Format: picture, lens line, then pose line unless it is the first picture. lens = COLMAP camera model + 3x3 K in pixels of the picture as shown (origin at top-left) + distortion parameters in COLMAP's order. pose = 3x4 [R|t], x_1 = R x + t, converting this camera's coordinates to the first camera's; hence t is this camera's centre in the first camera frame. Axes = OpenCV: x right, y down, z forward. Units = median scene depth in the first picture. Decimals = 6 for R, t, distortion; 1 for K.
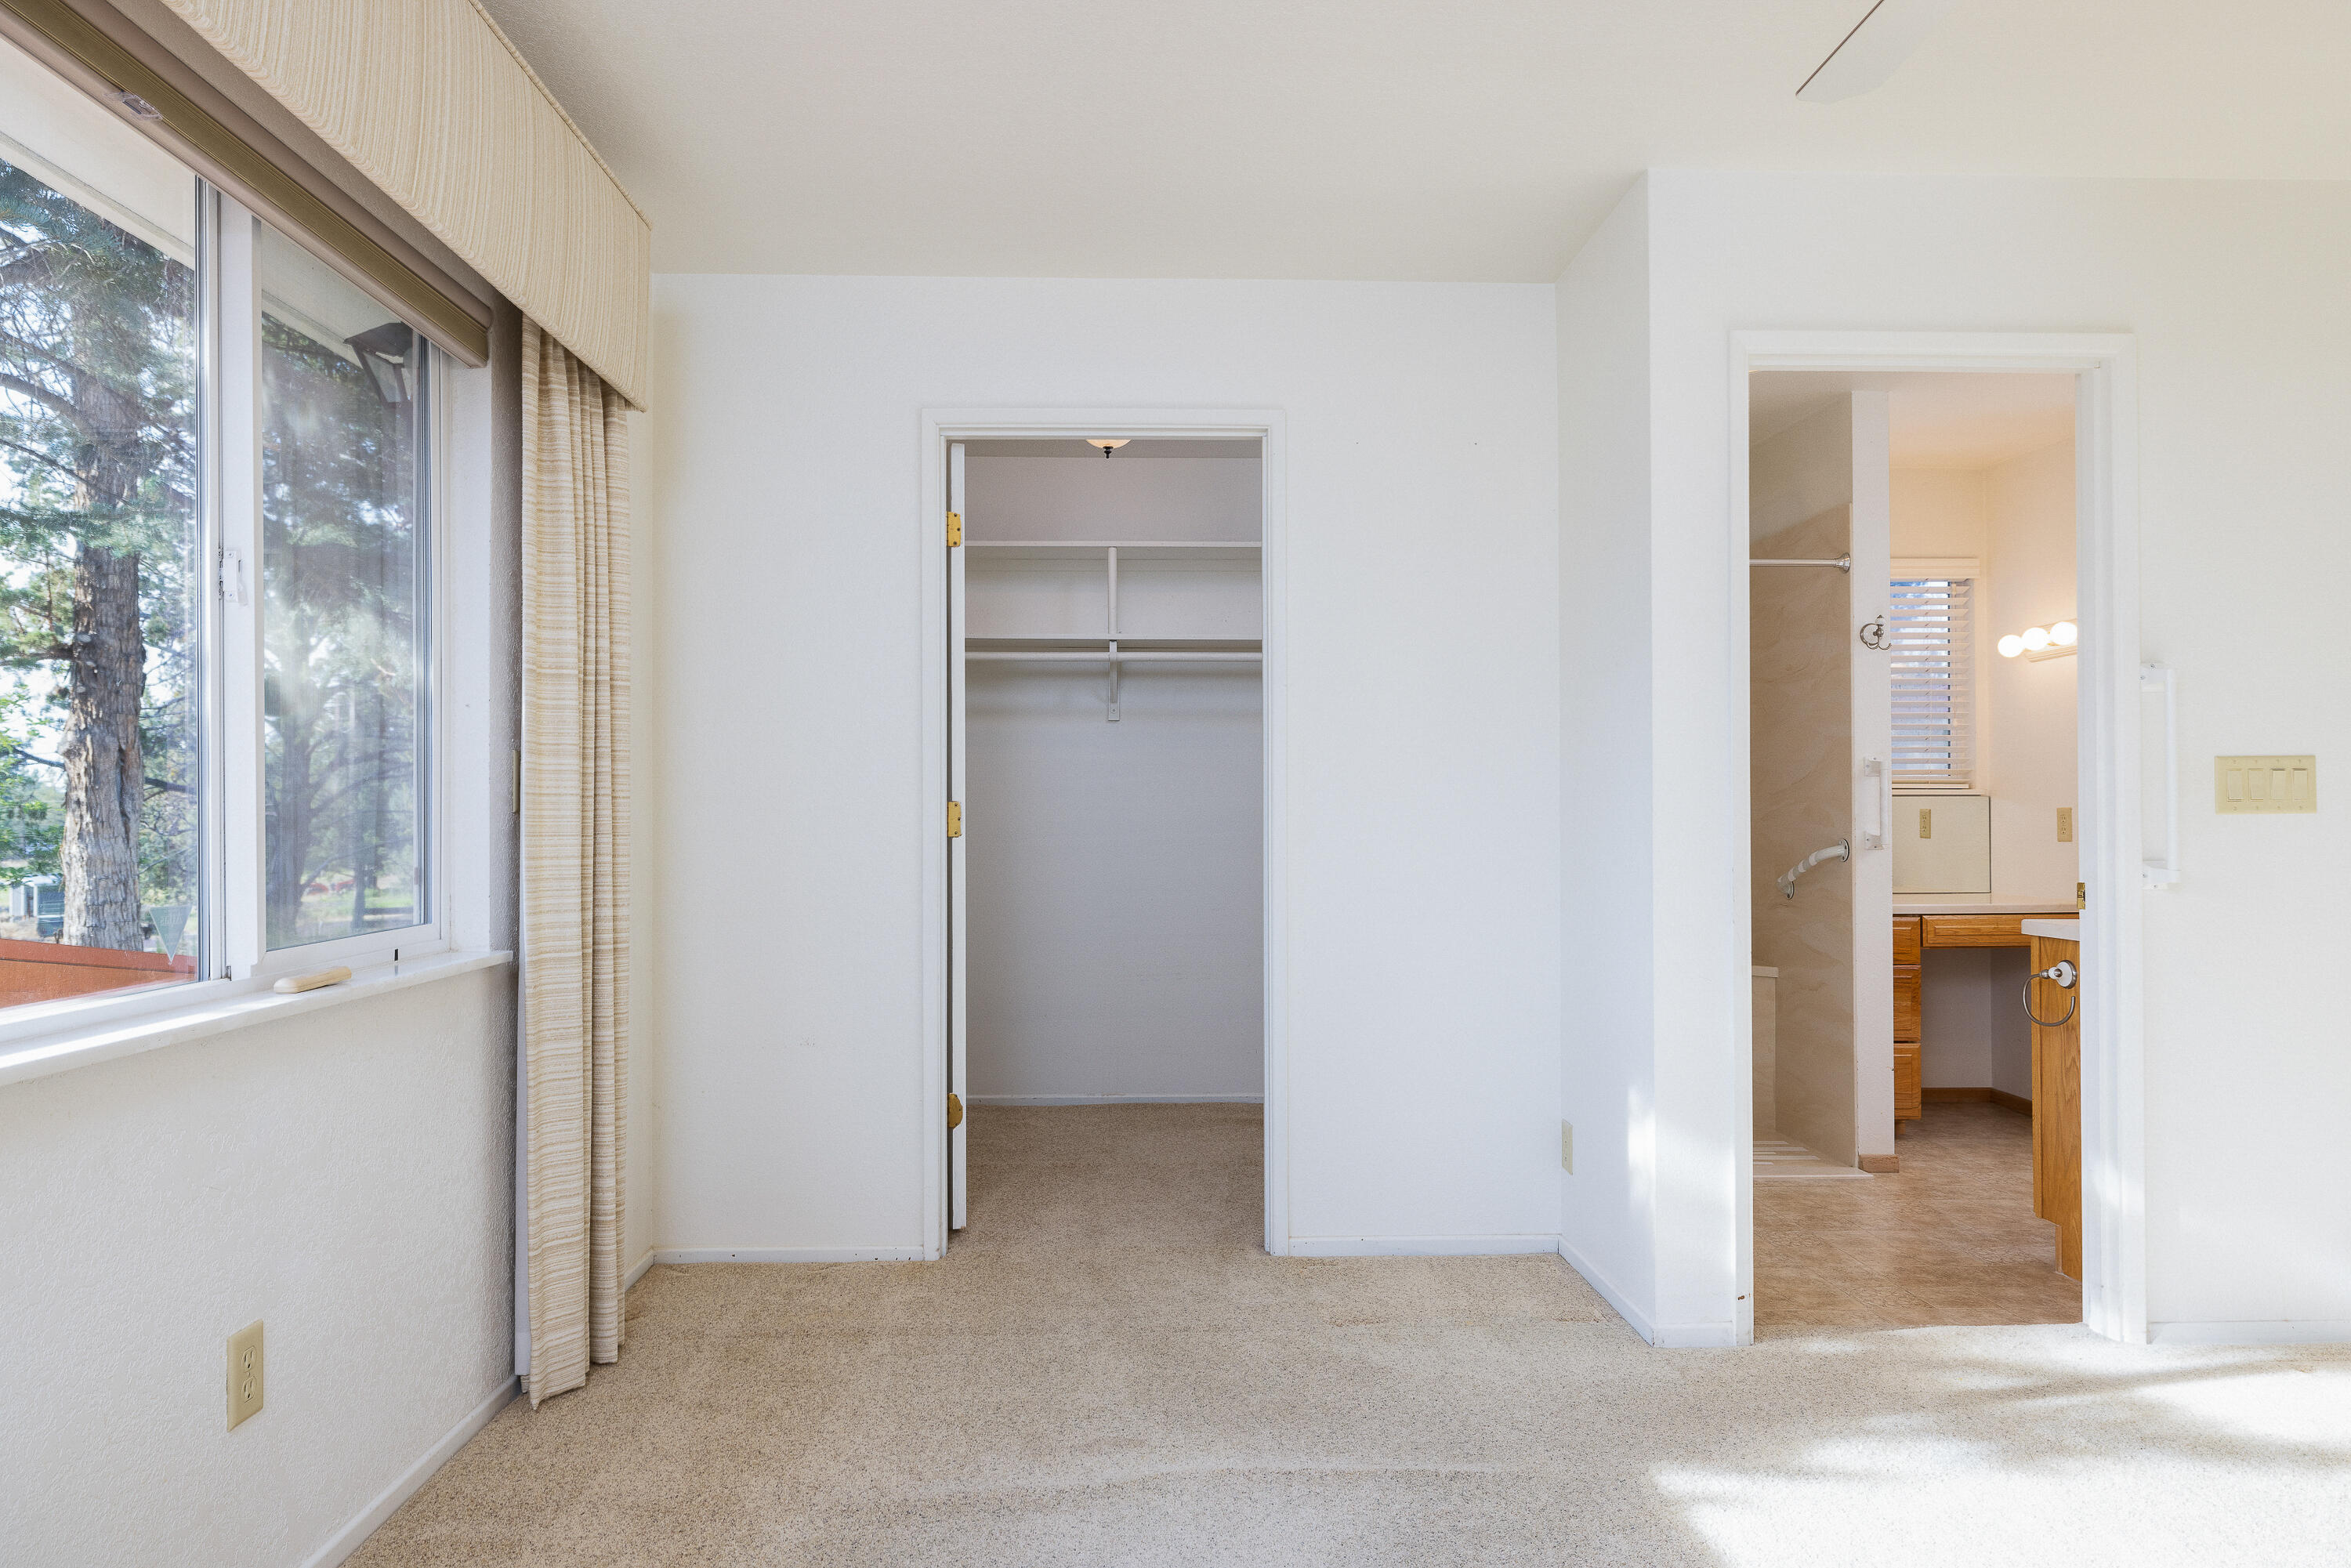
lens RADIAL K [[1507.0, 0, 1179.6], [0, 1507.0, 791.1], [0, 0, 1]] dist [-0.009547, -0.000600]
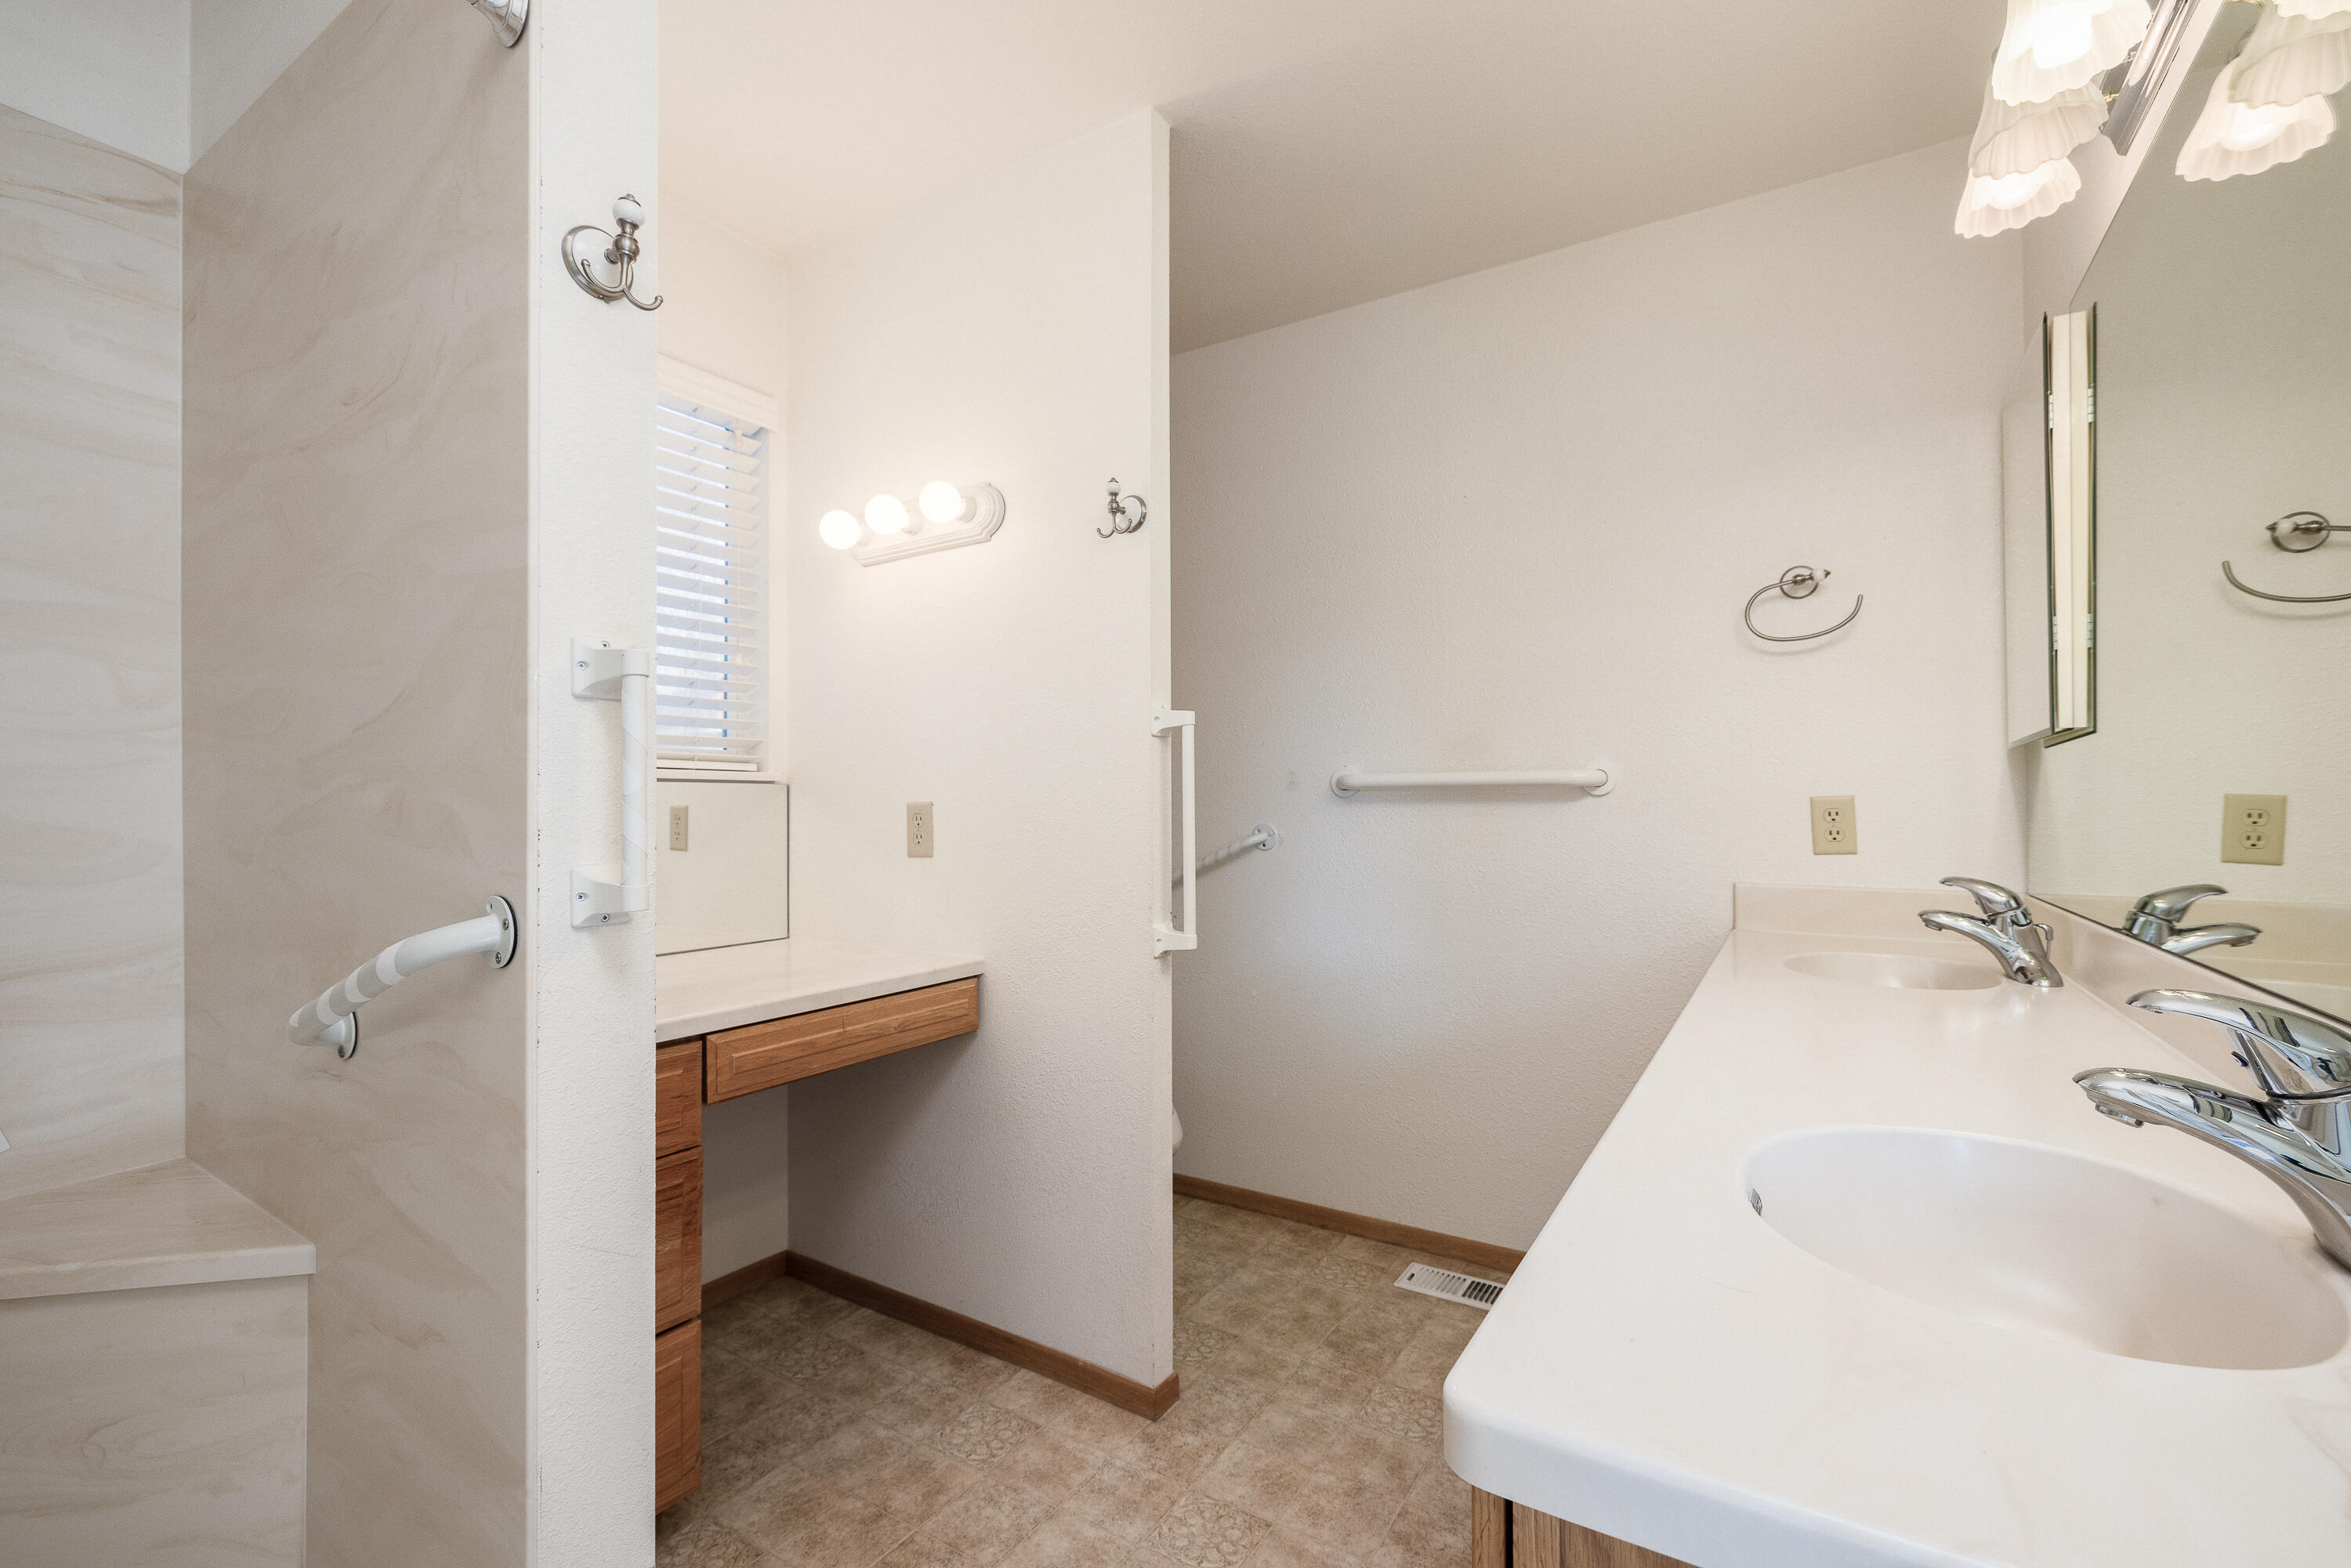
lens RADIAL K [[1007.0, 0, 1183.3], [0, 1007.0, 790.3], [0, 0, 1]] dist [-0.012665, 0.000071]
pose [[0.567047, 0.008812, 0.823638, 0.311456], [-0.006278, 0.999960, -0.006377, 0.008447], [-0.823662, -0.001555, 0.567079, 0.679109]]
